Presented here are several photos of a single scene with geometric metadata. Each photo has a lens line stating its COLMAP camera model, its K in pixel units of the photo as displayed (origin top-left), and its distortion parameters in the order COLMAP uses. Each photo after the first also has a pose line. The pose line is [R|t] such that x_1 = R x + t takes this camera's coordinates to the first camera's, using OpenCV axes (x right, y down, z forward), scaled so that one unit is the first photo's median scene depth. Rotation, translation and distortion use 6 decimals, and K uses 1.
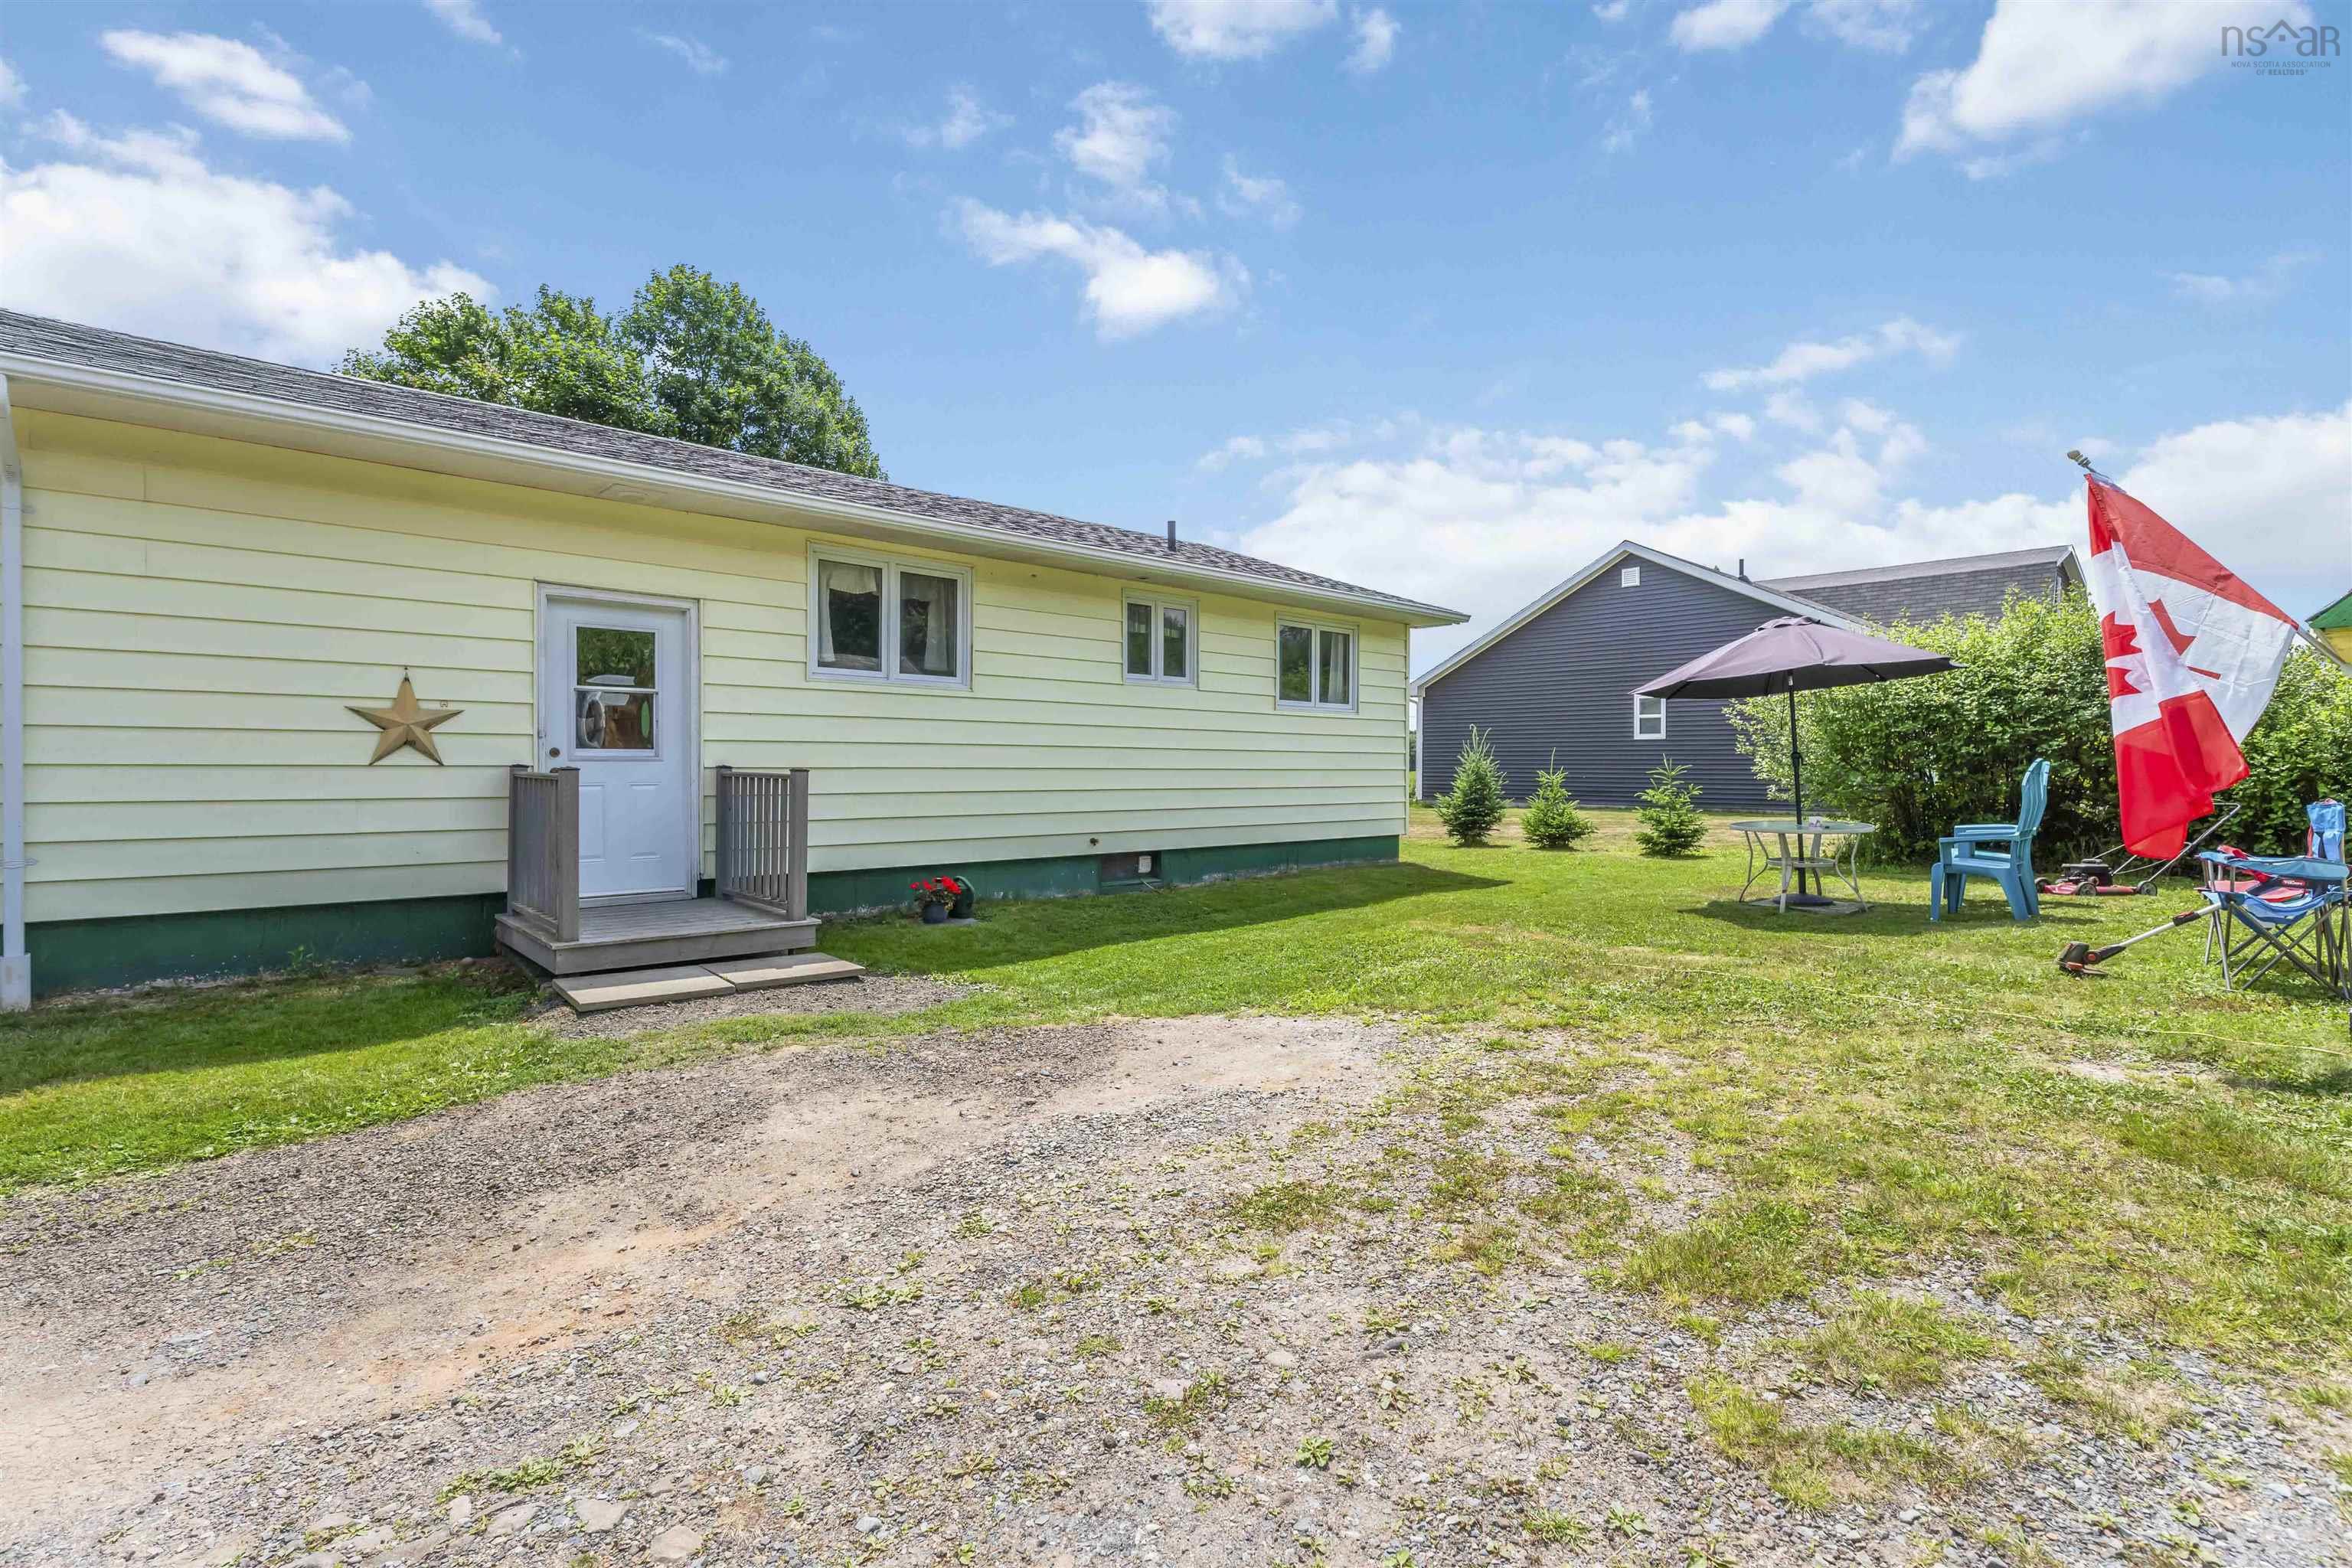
lens RADIAL K [[1063.1, 0, 1191.6], [0, 1063.1, 770.3], [0, 0, 1]] dist [-0.010234, 0.001000]
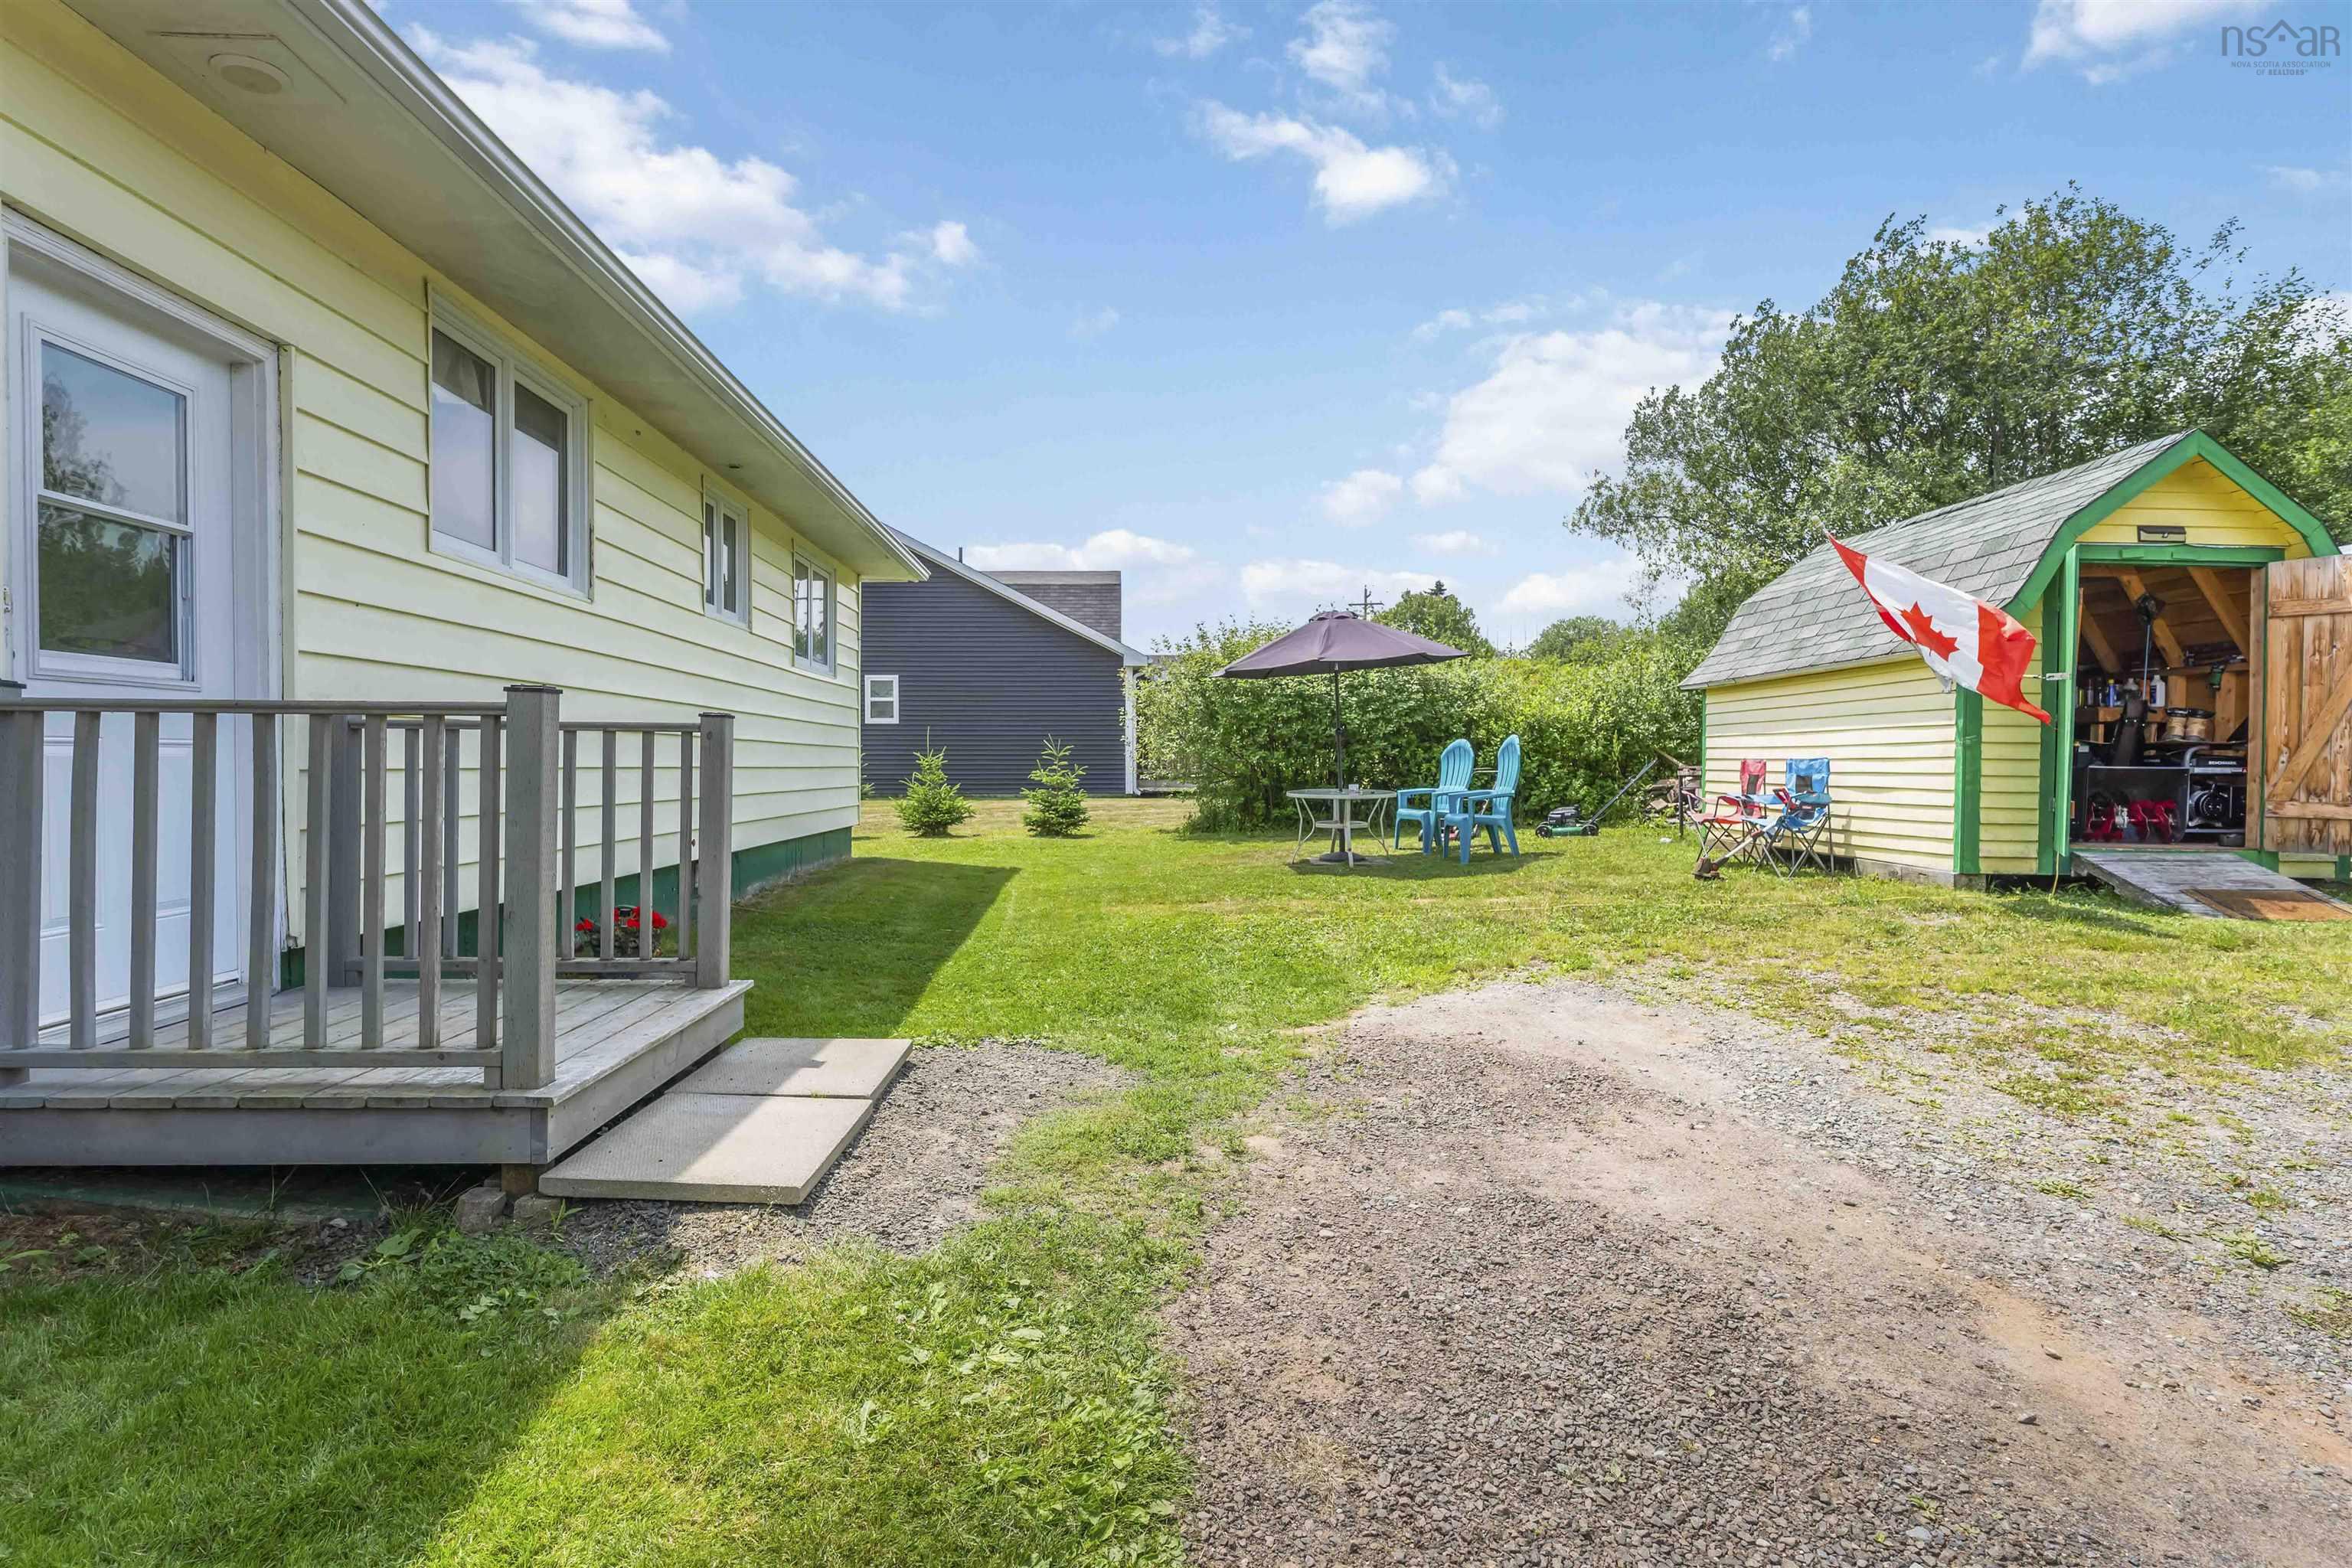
lens RADIAL K [[1160.5, 0, 1176.6], [0, 1160.5, 788.1], [0, 0, 1]] dist [-0.002492, 0.000228]
pose [[0.652377, -0.018752, 0.757663, -0.416908], [0.003159, 0.999752, 0.022023, 0.015148], [-0.757888, -0.011974, 0.652275, 0.261745]]
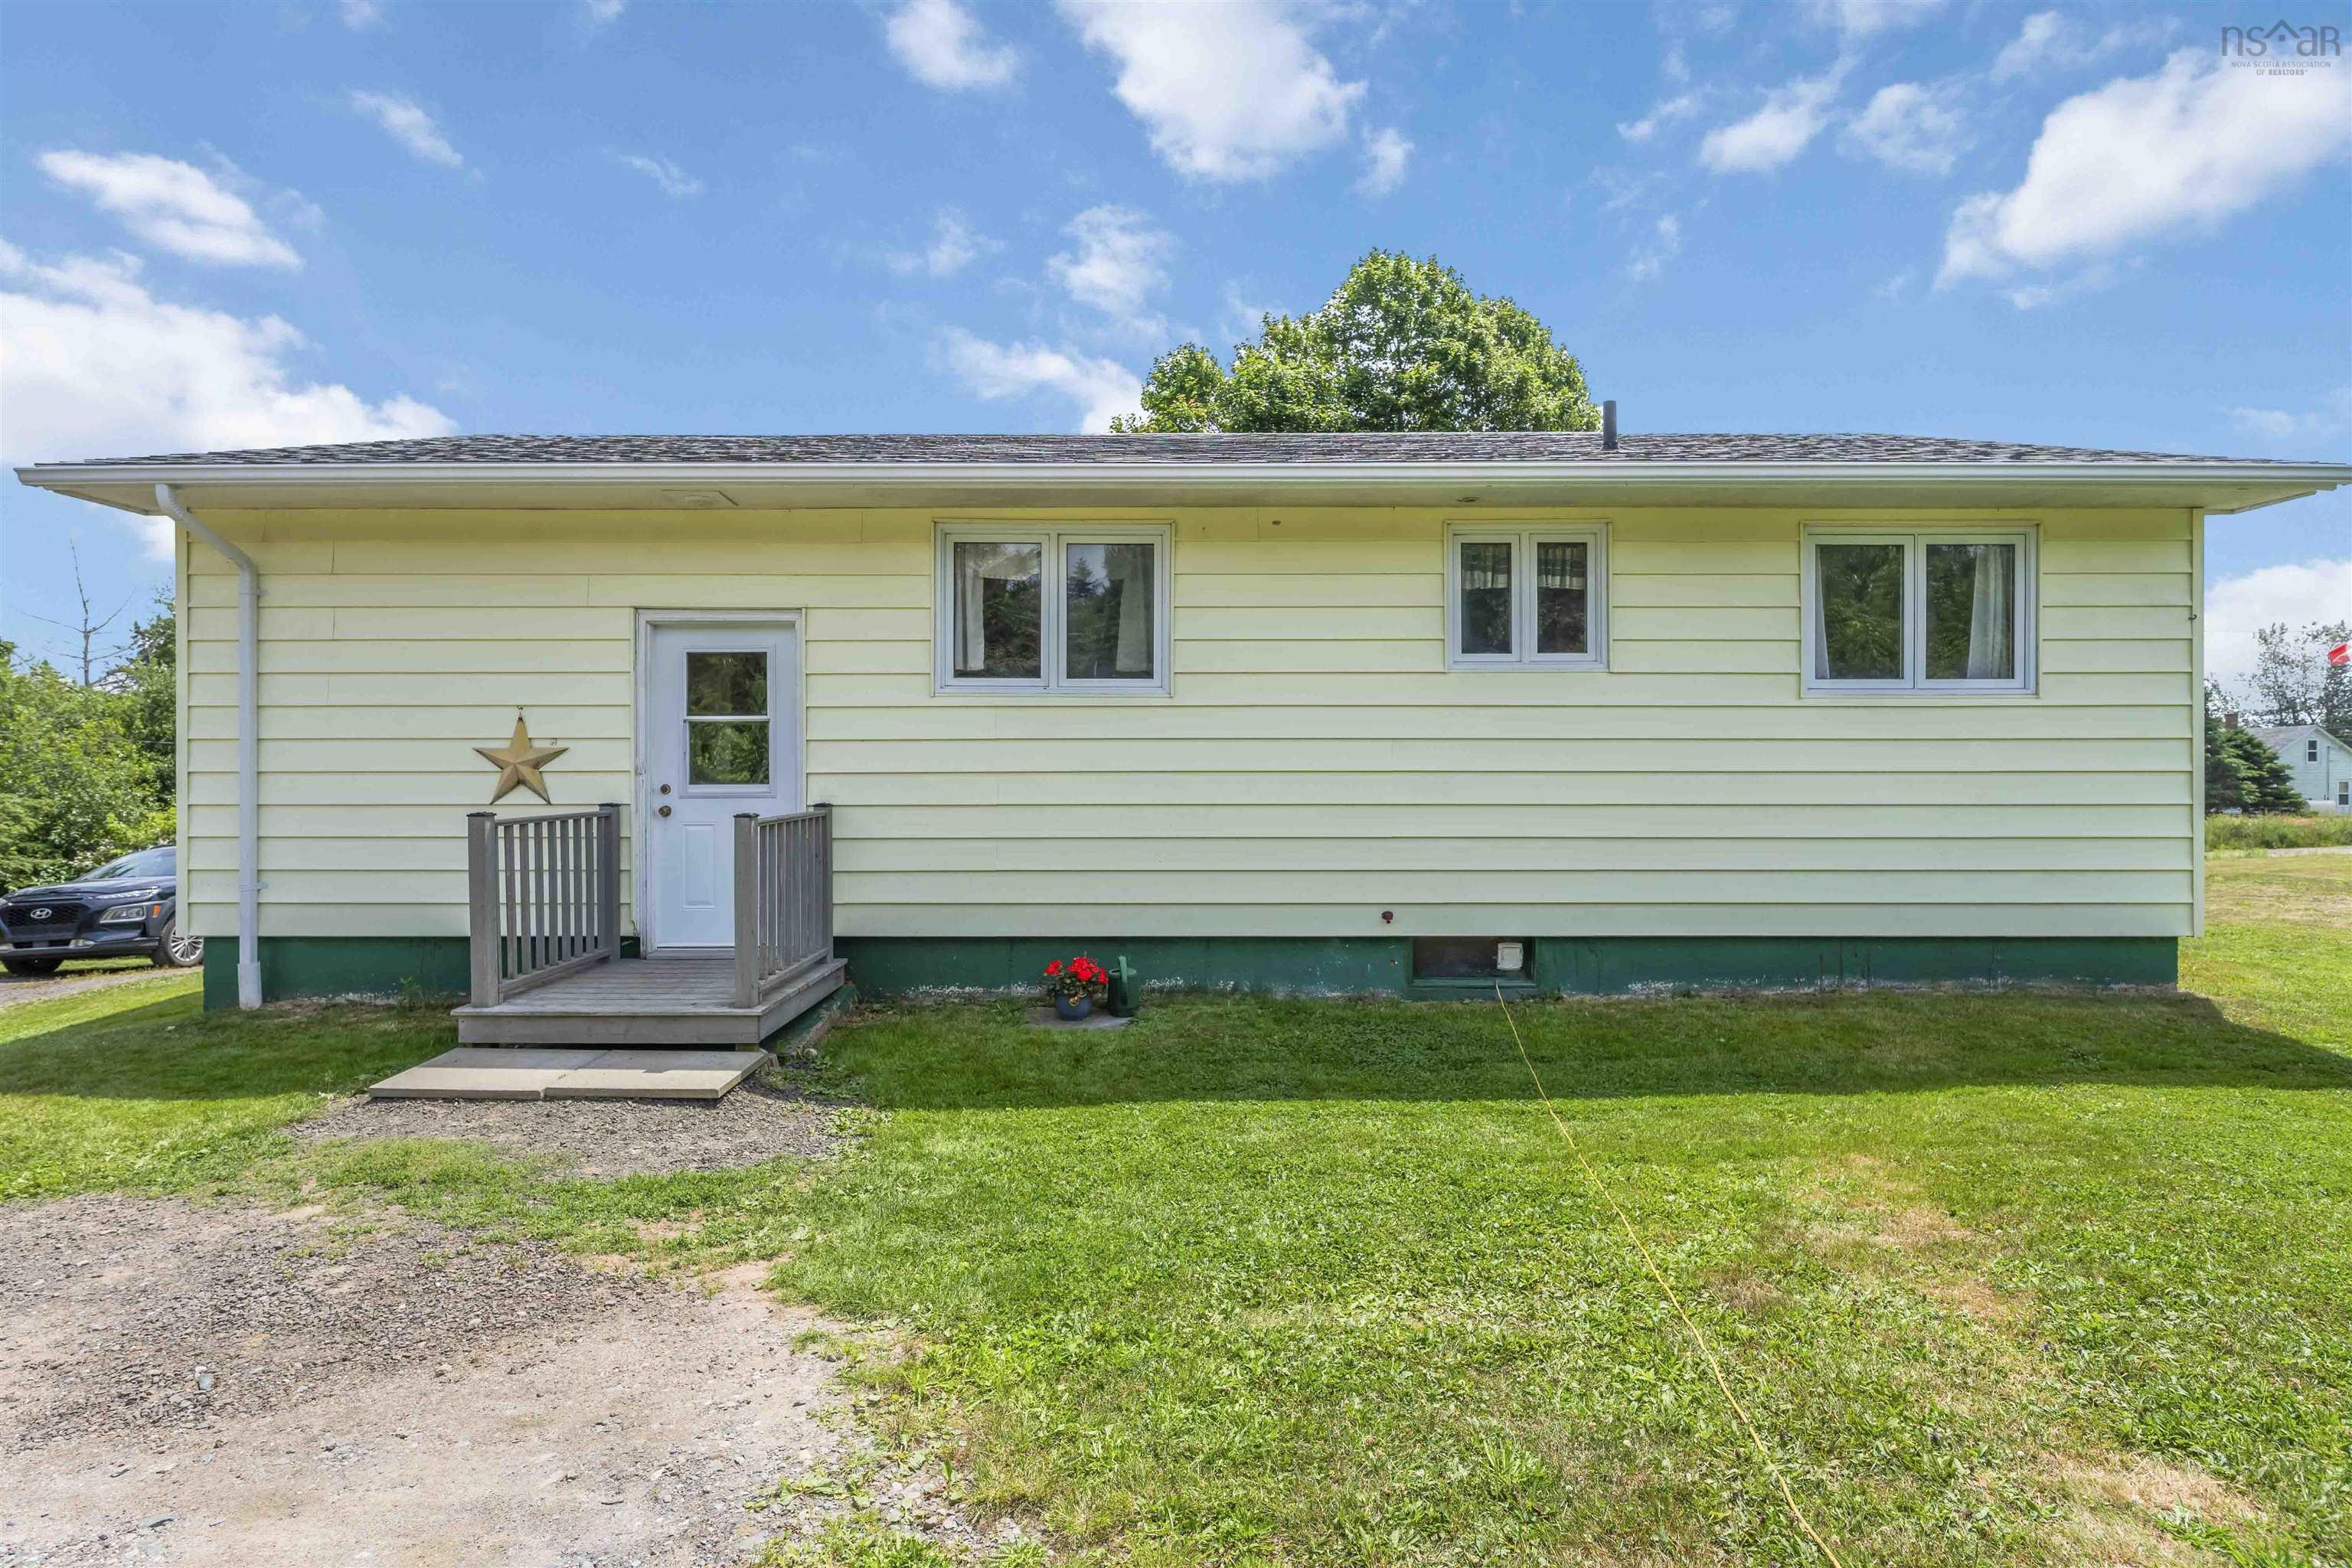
lens RADIAL K [[1160.5, 0, 1162.1], [0, 1160.5, 764.2], [0, 0, 1]] dist [-0.002492, 0.000228]
pose [[0.734556, -0.009830, -0.678477, 0.269520], [0.001559, 0.999917, -0.012799, -0.016373], [0.678546, 0.008344, 0.734510, 0.357372]]
